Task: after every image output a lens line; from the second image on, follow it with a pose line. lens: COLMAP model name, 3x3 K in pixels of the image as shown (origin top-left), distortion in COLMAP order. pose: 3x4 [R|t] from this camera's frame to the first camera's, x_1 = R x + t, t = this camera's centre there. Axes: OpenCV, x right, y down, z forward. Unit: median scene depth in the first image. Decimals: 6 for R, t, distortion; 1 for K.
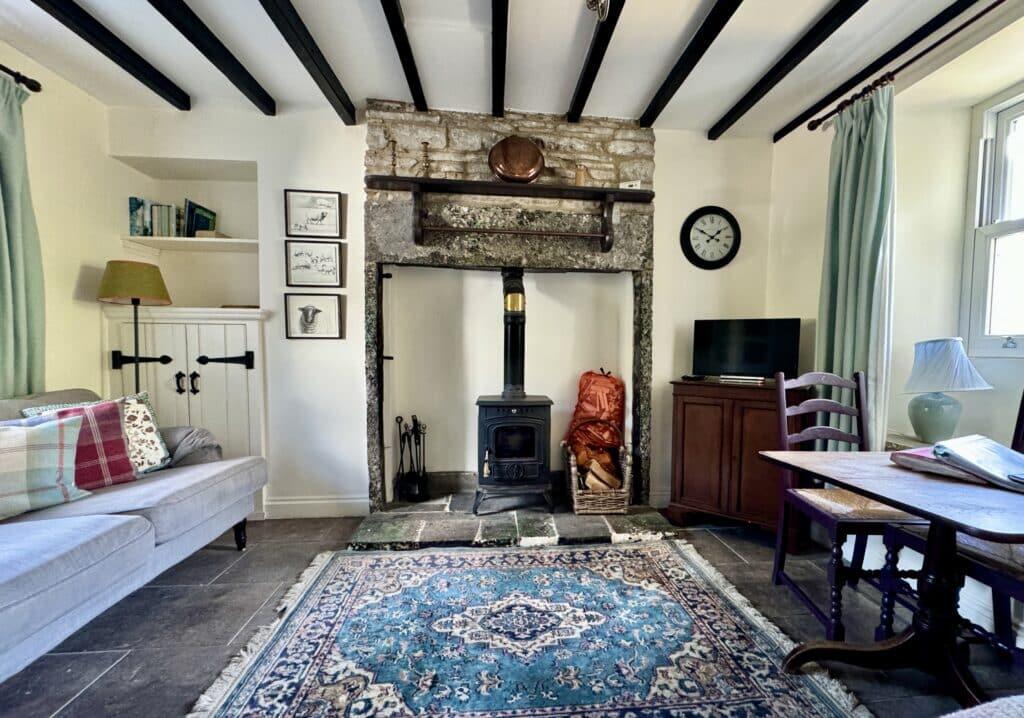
lens RADIAL K [[434.2, 0, 533.2], [0, 434.2, 371.2], [0, 0, 1]] dist [0.000319, -0.000263]
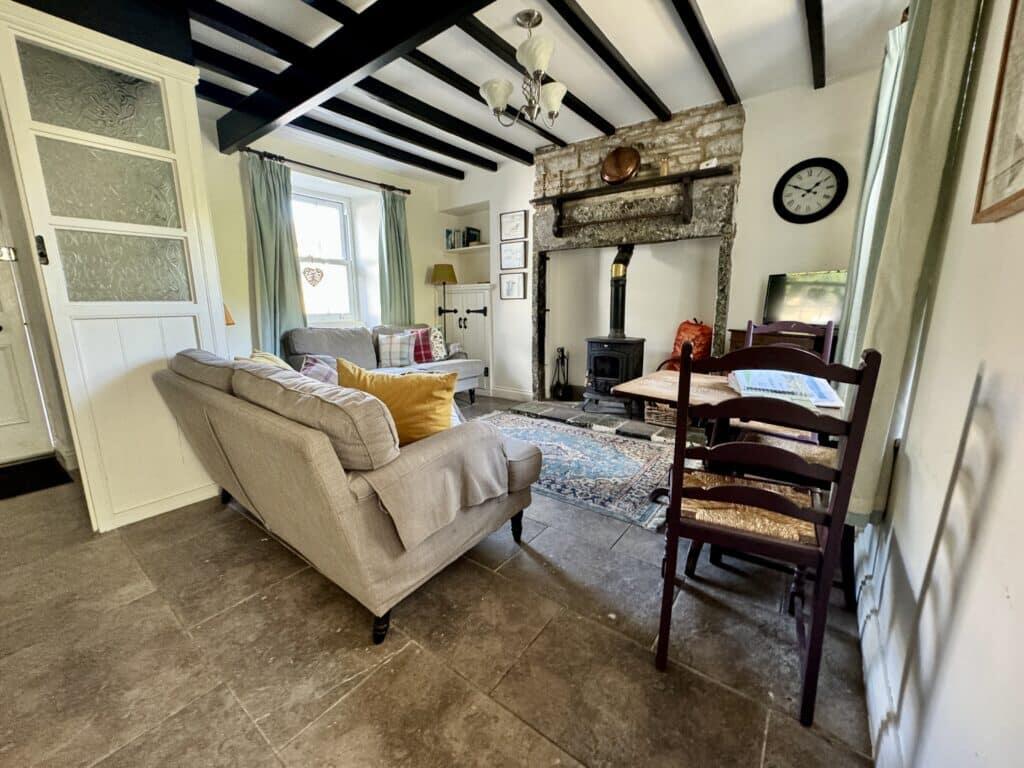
lens RADIAL K [[411.0, 0, 512.3], [0, 411.0, 383.4], [0, 0, 1]] dist [0.000511, 0.000113]
pose [[0.735482, 0.116201, -0.667505, 0.661716], [-0.024749, 0.989134, 0.144921, 0.021591], [0.677092, -0.090067, 0.730366, -0.255087]]
